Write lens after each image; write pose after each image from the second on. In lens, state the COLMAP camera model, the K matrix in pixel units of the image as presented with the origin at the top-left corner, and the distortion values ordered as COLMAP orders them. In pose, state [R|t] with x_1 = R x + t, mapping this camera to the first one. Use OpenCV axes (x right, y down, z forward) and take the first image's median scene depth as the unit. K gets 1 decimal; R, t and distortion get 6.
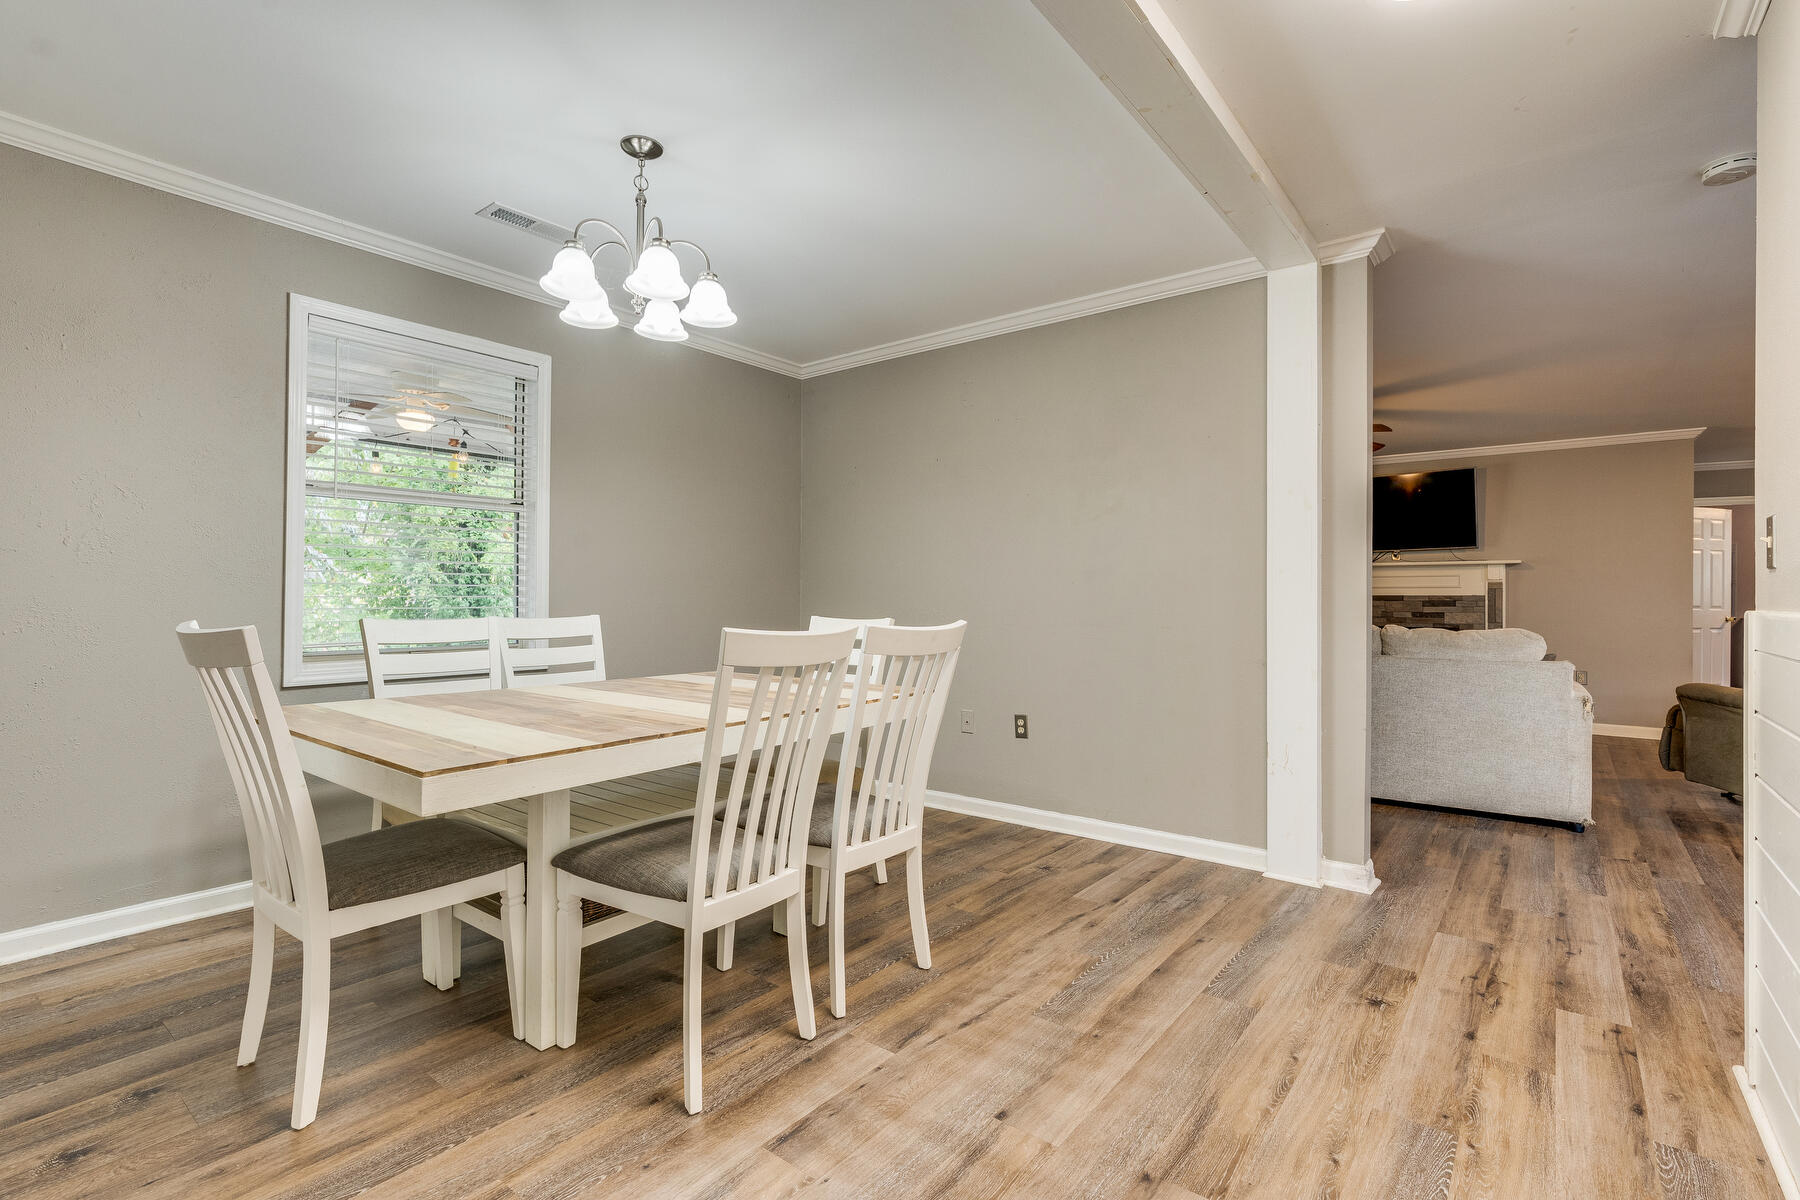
lens RADIAL K [[824.0, 0, 904.5], [0, 824.0, 575.9], [0, 0, 1]] dist [-0.001960, 0.001049]
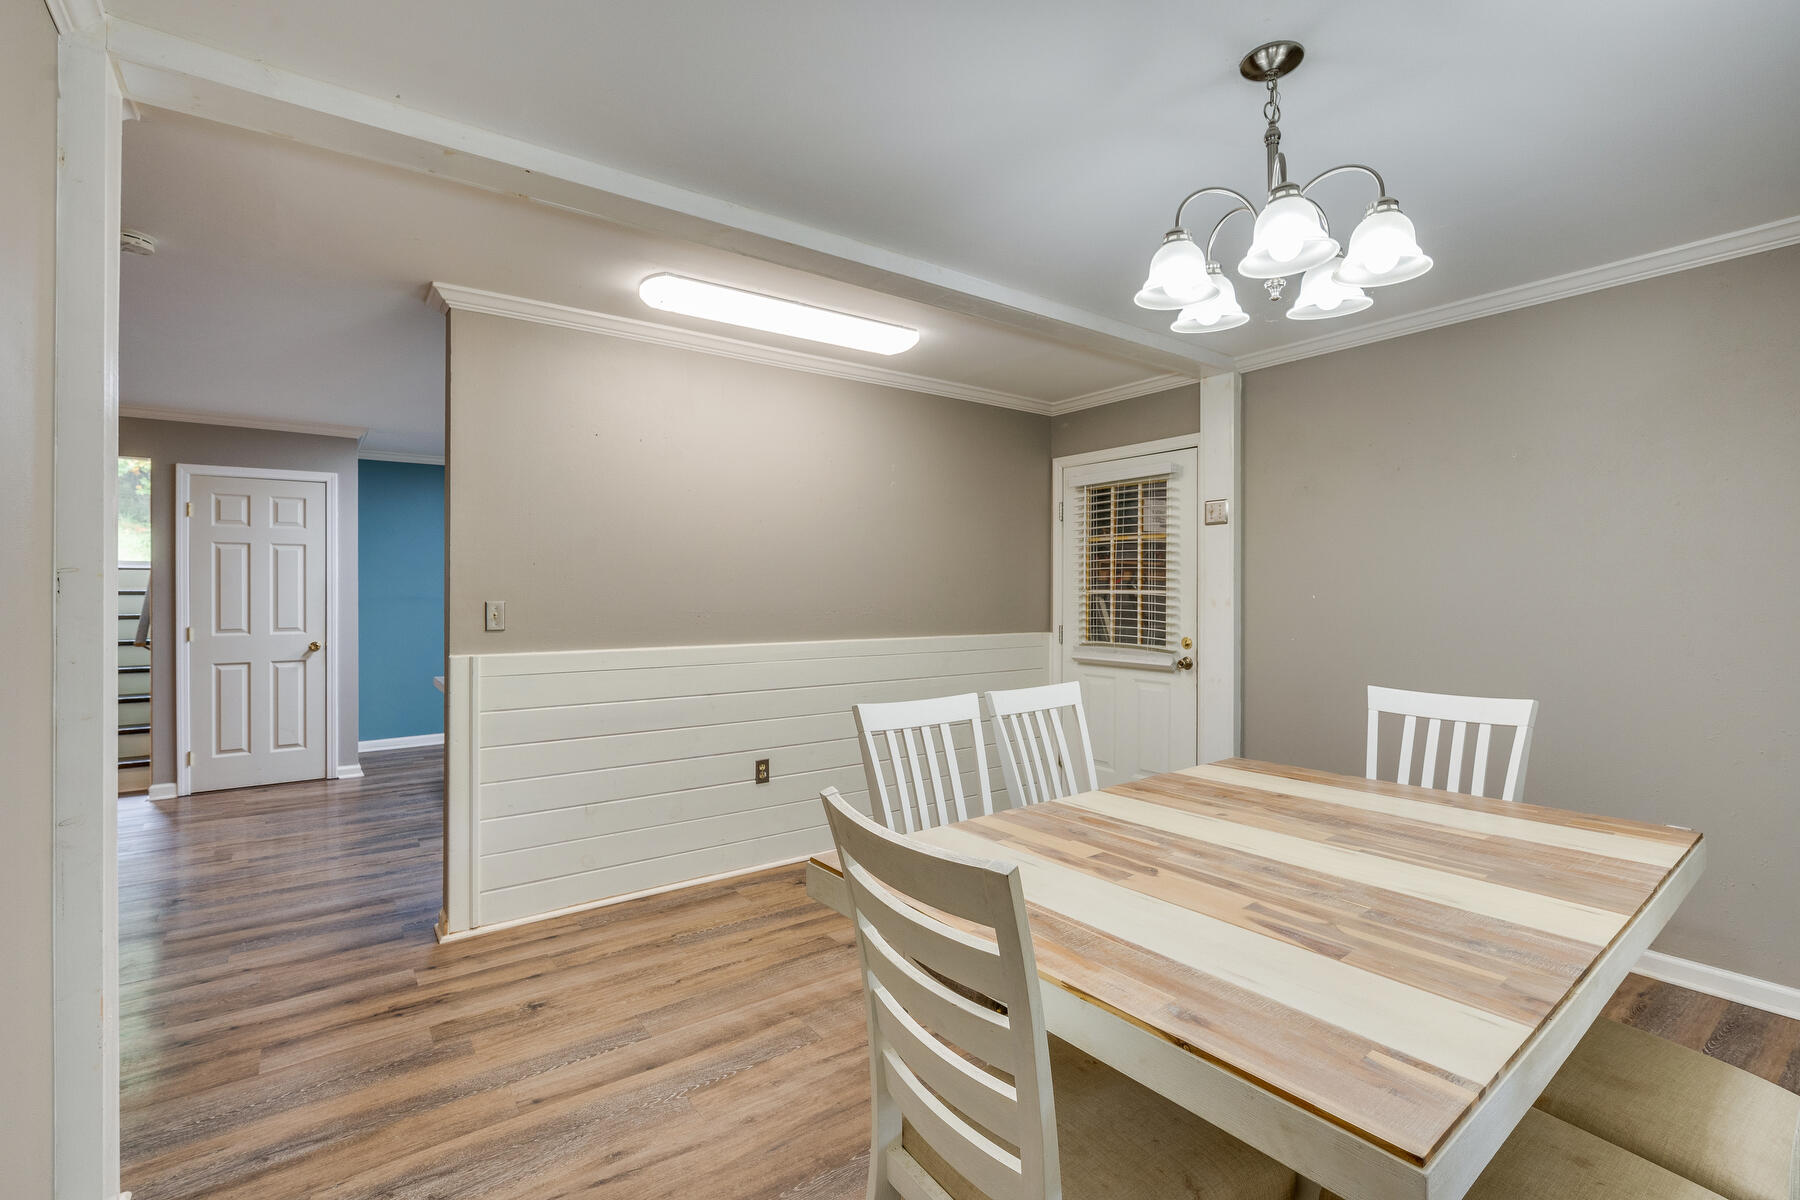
lens RADIAL K [[824.0, 0, 904.5], [0, 824.0, 575.9], [0, 0, 1]] dist [-0.001960, 0.001049]
pose [[-0.966628, -0.005880, 0.256116, -0.225282], [-0.016013, 0.999168, -0.037498, -0.056298], [-0.255682, -0.040347, -0.965919, 1.973865]]
